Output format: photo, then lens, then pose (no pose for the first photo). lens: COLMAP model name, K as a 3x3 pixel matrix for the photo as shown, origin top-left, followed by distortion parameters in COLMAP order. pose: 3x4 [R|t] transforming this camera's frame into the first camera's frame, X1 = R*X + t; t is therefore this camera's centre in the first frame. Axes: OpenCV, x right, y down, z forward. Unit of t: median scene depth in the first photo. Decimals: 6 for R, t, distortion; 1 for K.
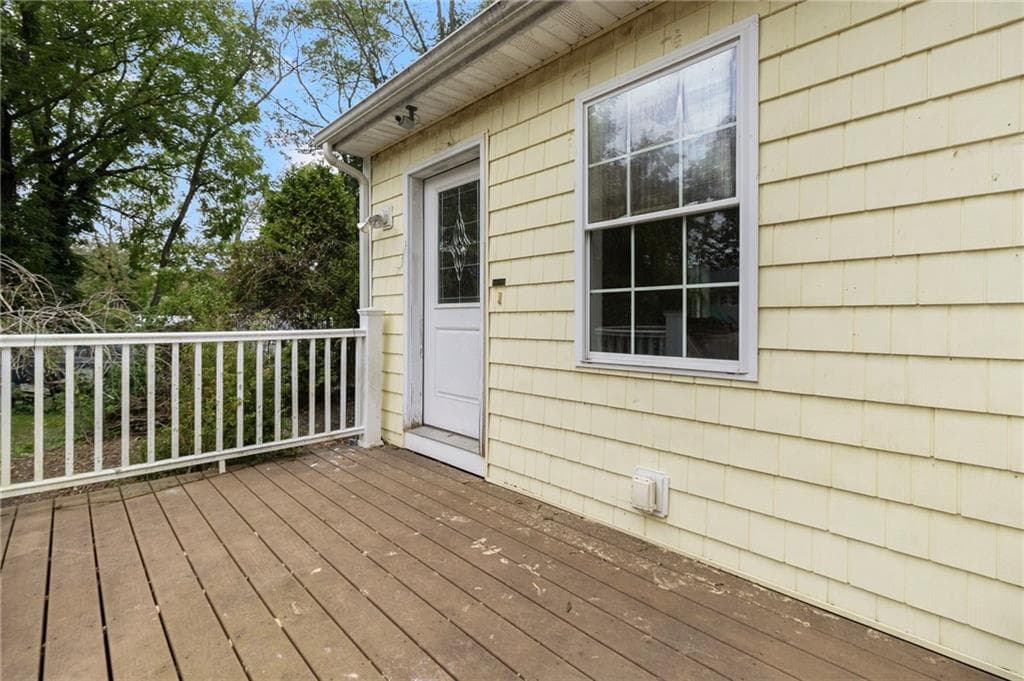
lens RADIAL K [[476.5, 0, 513.6], [0, 476.5, 317.8], [0, 0, 1]] dist [0.004453, -0.000364]
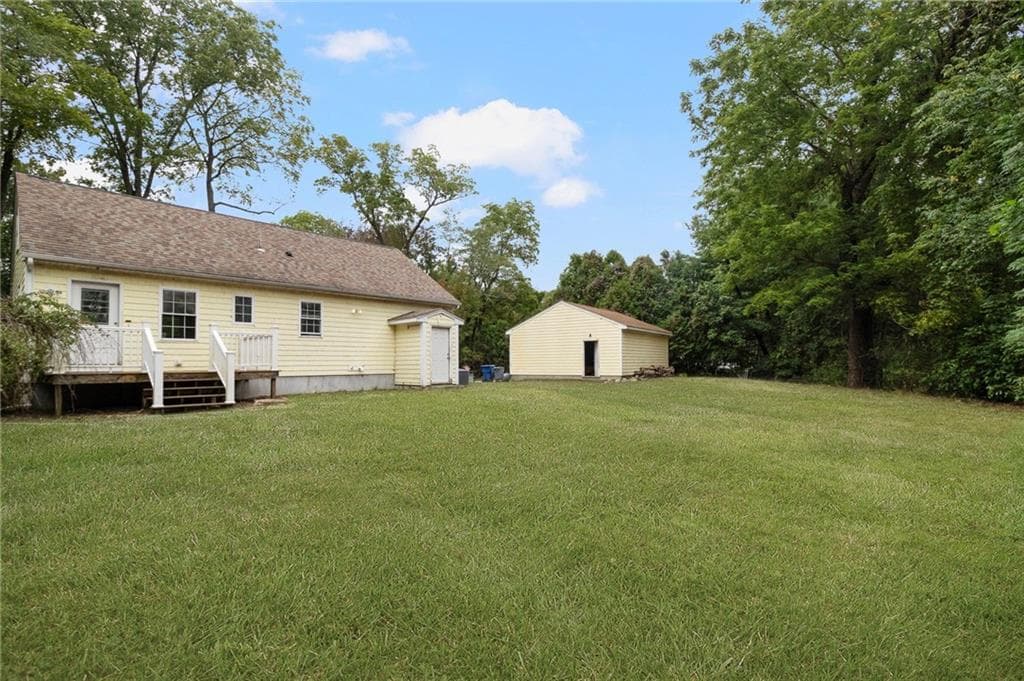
lens RADIAL K [[476.5, 0, 508.8], [0, 476.5, 355.5], [0, 0, 1]] dist [0.004453, -0.000364]
pose [[-0.064325, 0.012828, 0.997847, -4.548204], [0.002489, 0.999916, -0.012694, 0.293750], [-0.997926, 0.001668, -0.064351, -2.072434]]
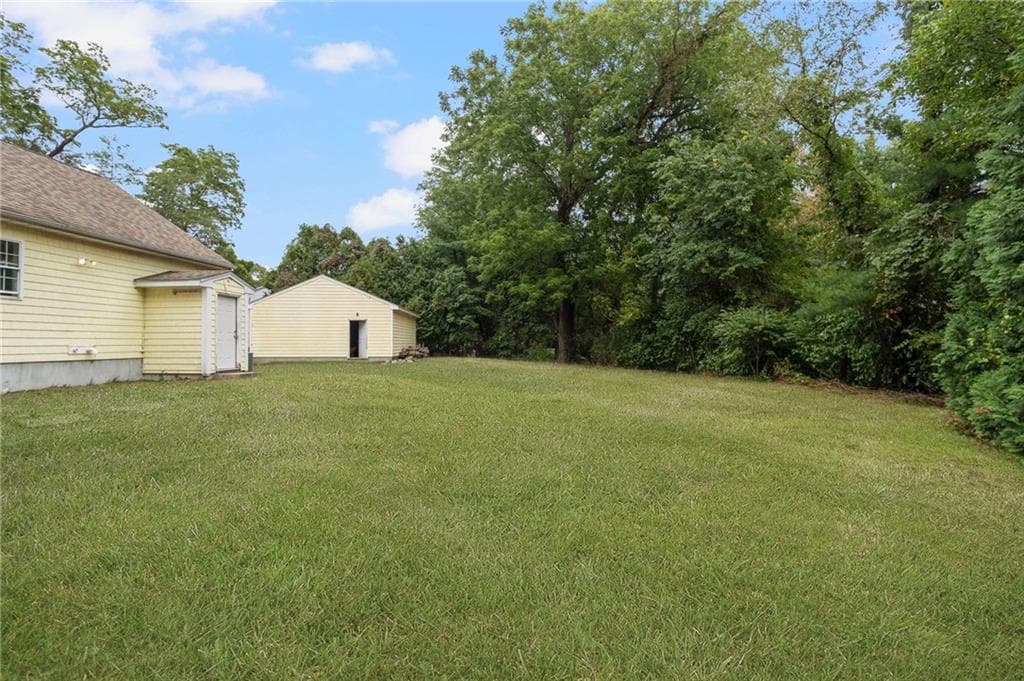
lens RADIAL K [[459.7, 0, 508.1], [0, 459.7, 333.5], [0, 0, 1]] dist [0.001013, -0.000893]
pose [[-0.659185, 0.010691, 0.751905, -3.508687], [-0.005799, 0.999797, -0.019300, 0.286614], [-0.751958, -0.017082, -0.658989, -0.689791]]
